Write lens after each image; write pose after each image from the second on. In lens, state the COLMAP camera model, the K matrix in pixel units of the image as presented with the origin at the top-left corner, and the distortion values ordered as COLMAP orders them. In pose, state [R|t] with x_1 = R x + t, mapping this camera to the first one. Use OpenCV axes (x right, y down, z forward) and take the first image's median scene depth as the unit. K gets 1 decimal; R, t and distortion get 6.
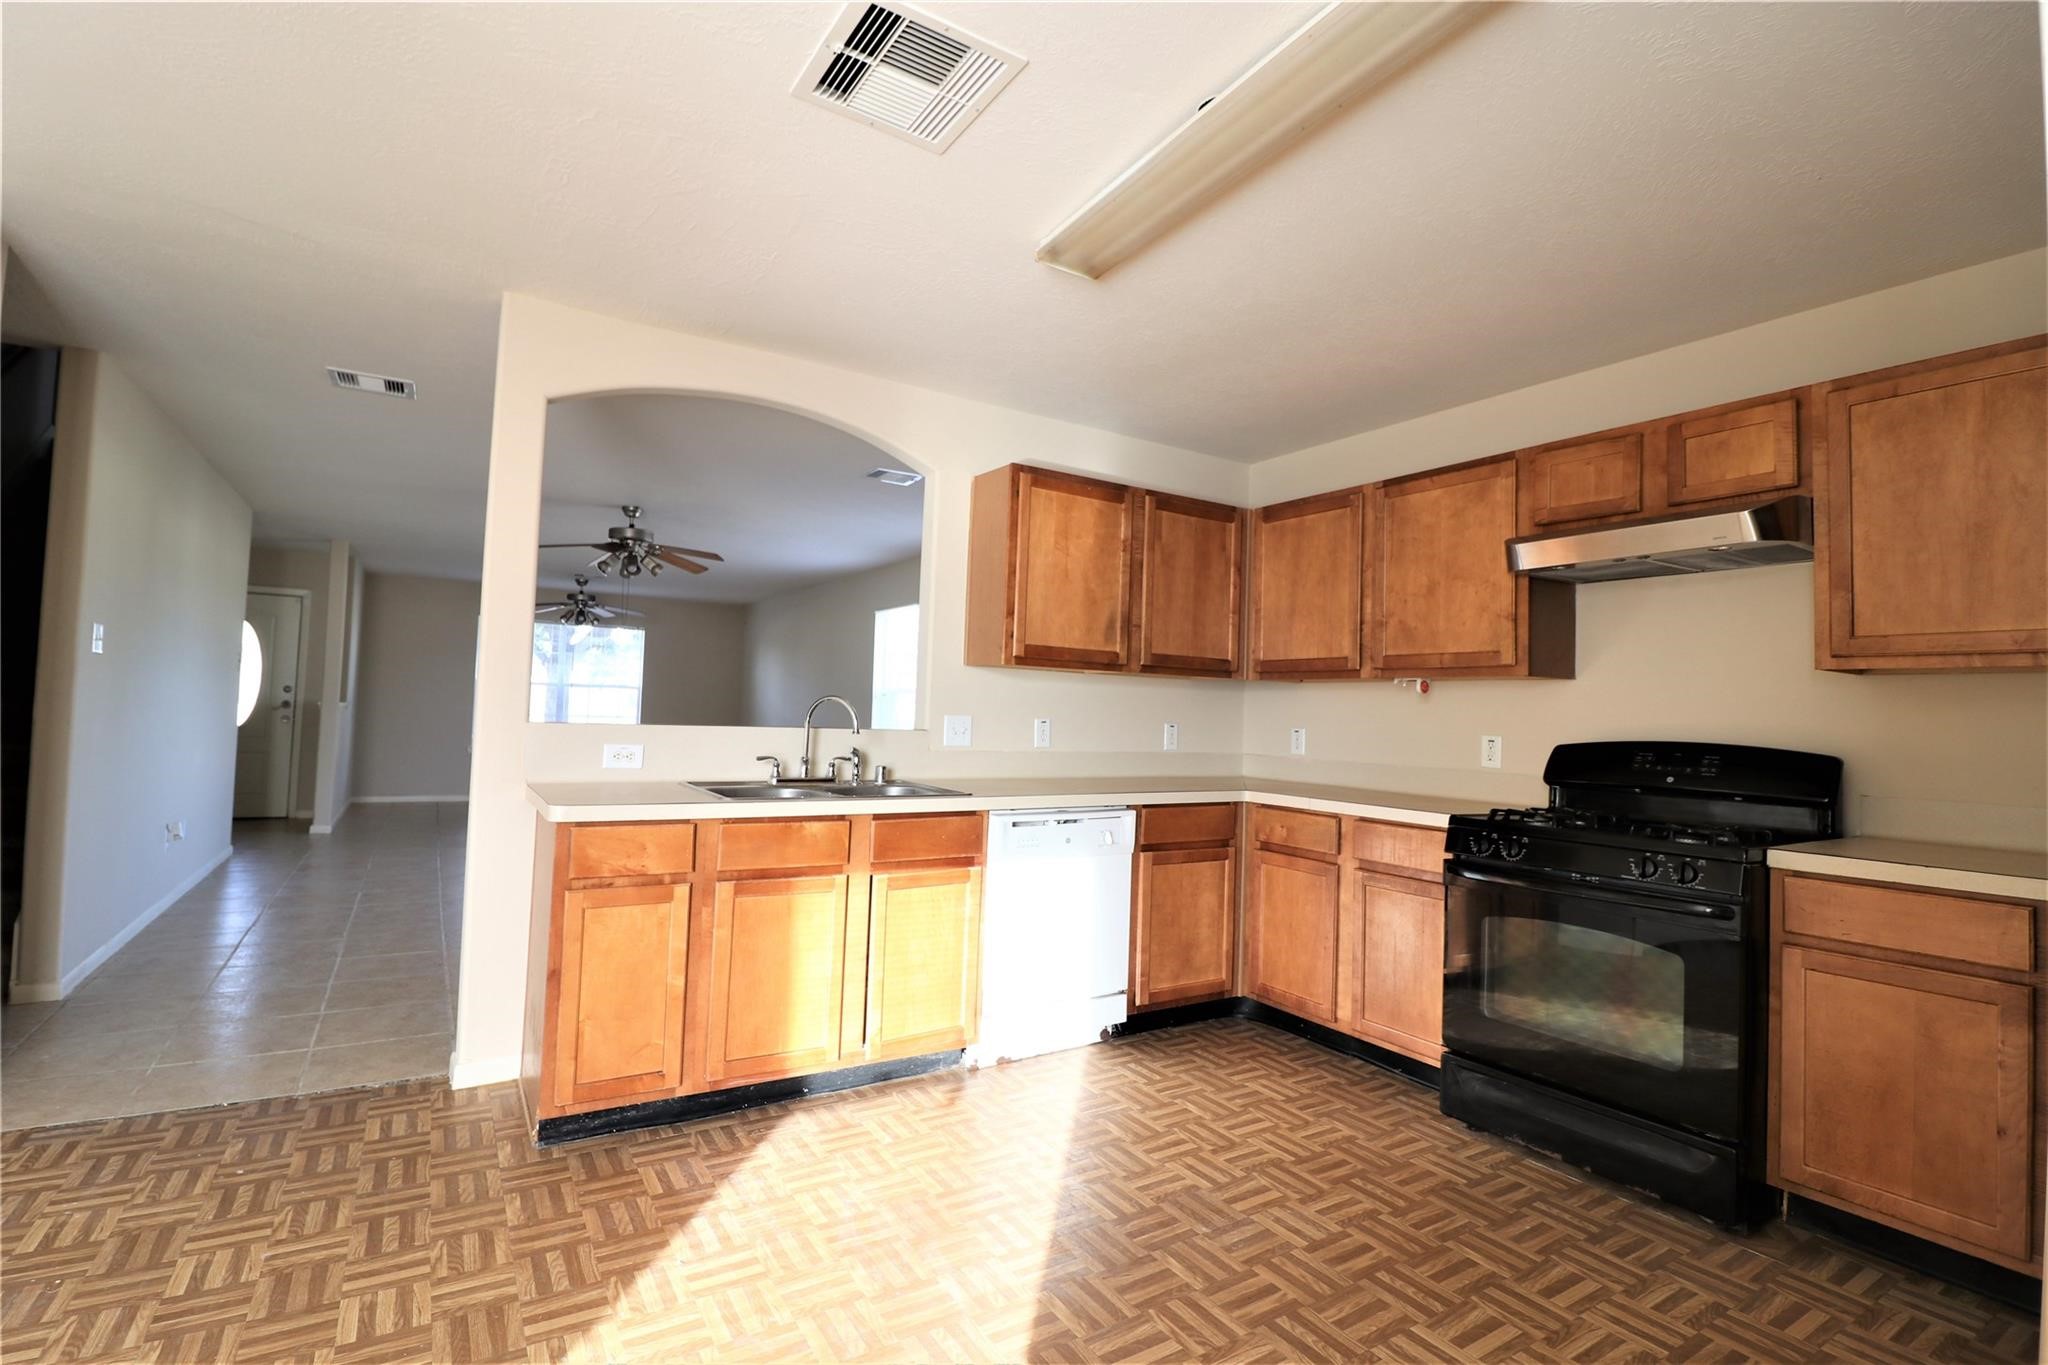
lens RADIAL K [[944.3, 0, 994.3], [0, 944.3, 665.9], [0, 0, 1]] dist [-0.004123, -0.007518]
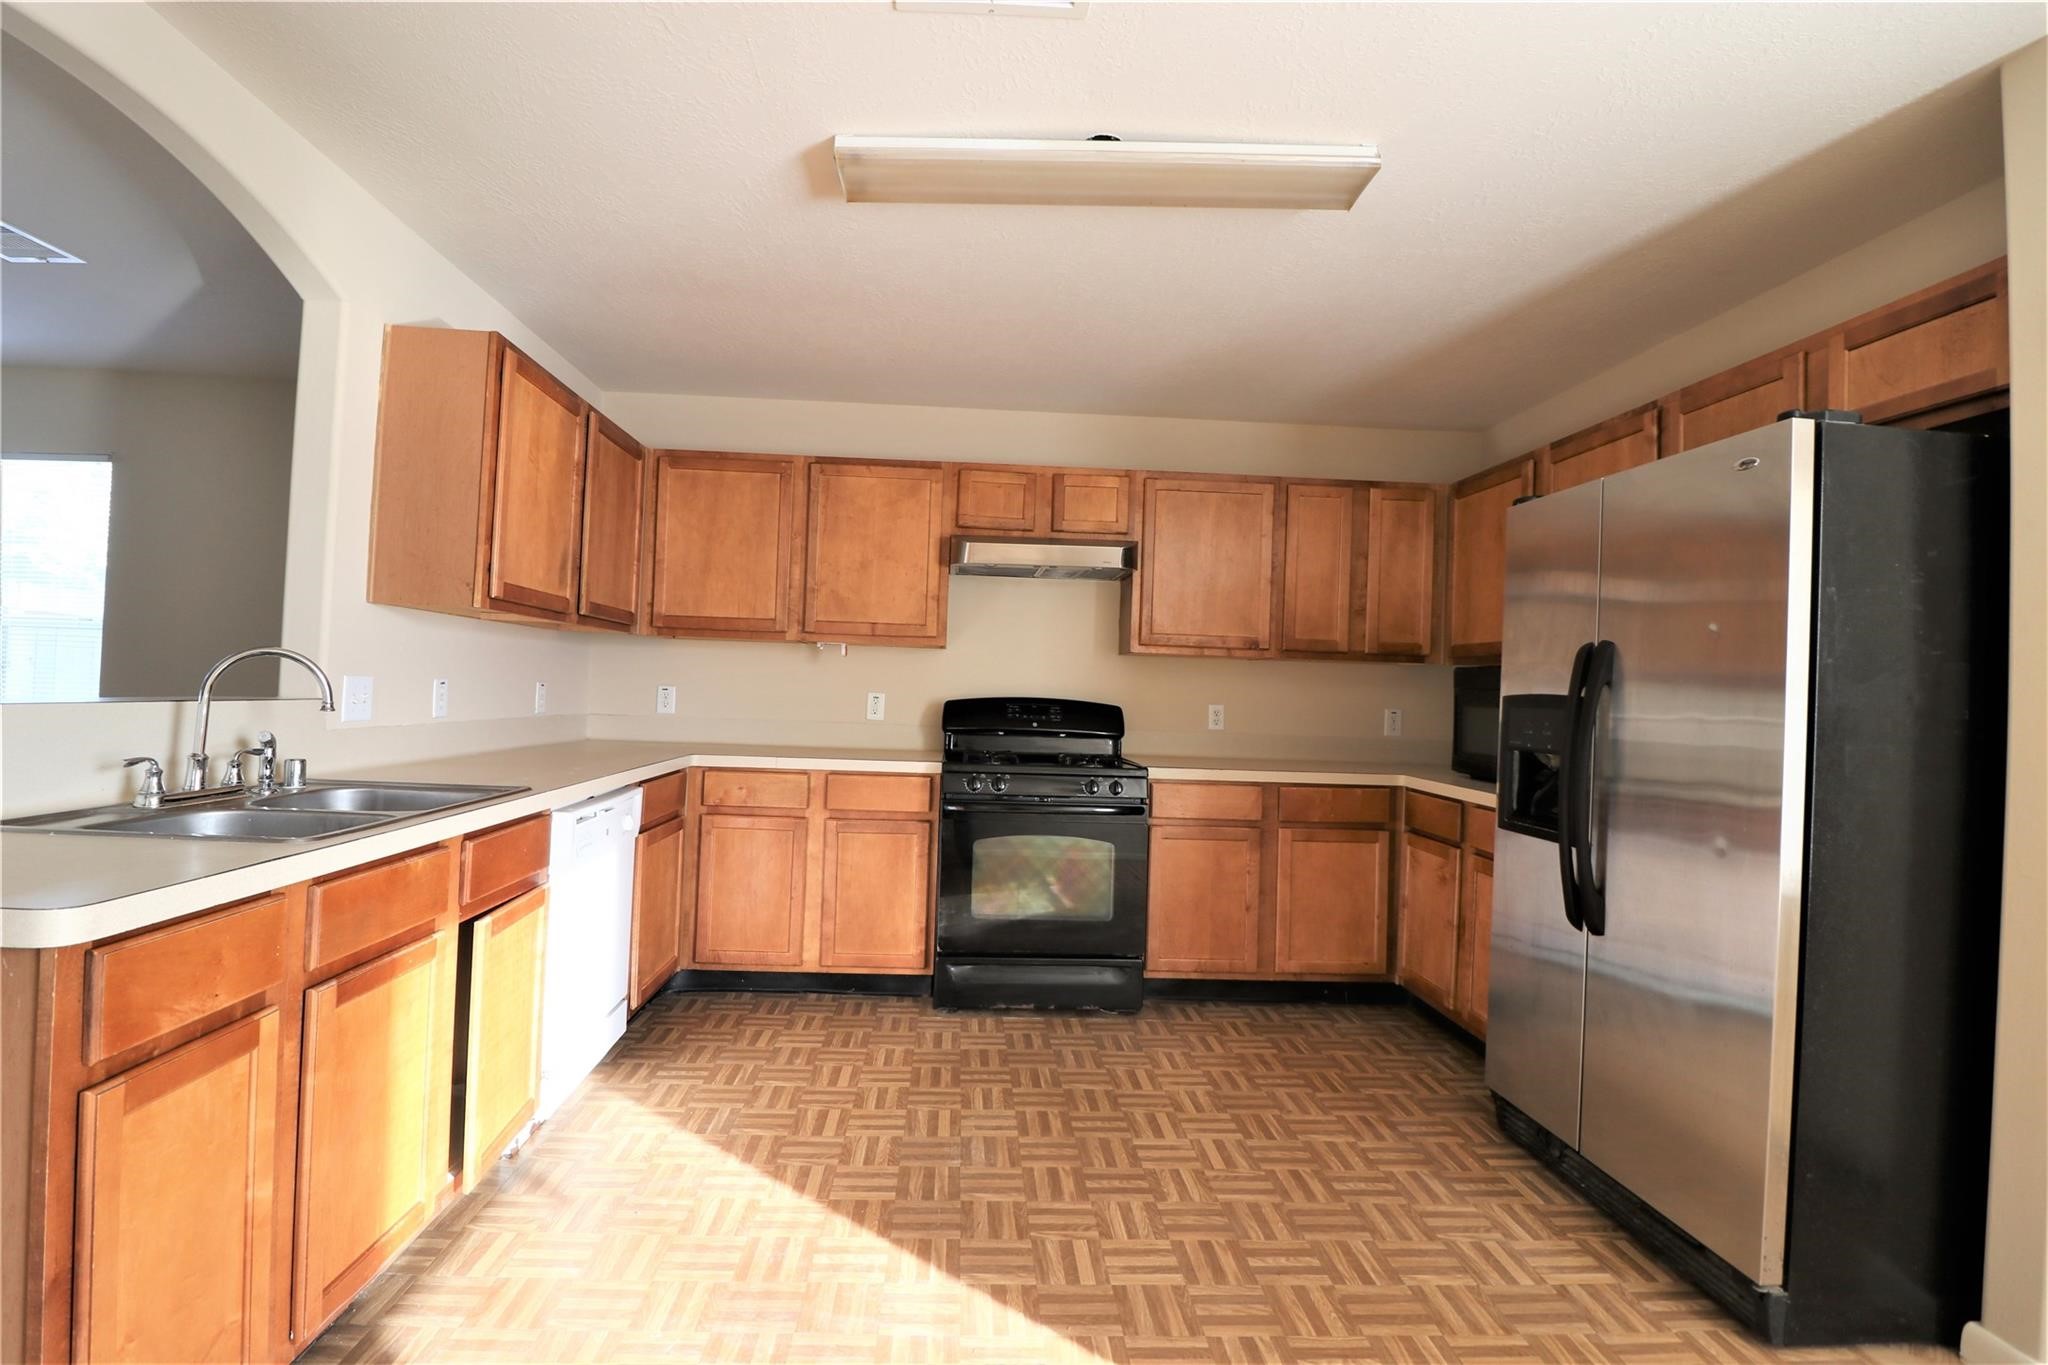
lens RADIAL K [[944.3, 0, 1007.0], [0, 944.3, 668.1], [0, 0, 1]] dist [-0.004123, -0.007518]
pose [[0.480650, 0.004970, 0.876898, -0.476953], [-0.062113, 0.997665, 0.028391, -0.001112], [-0.874710, -0.068114, 0.479836, 0.318716]]
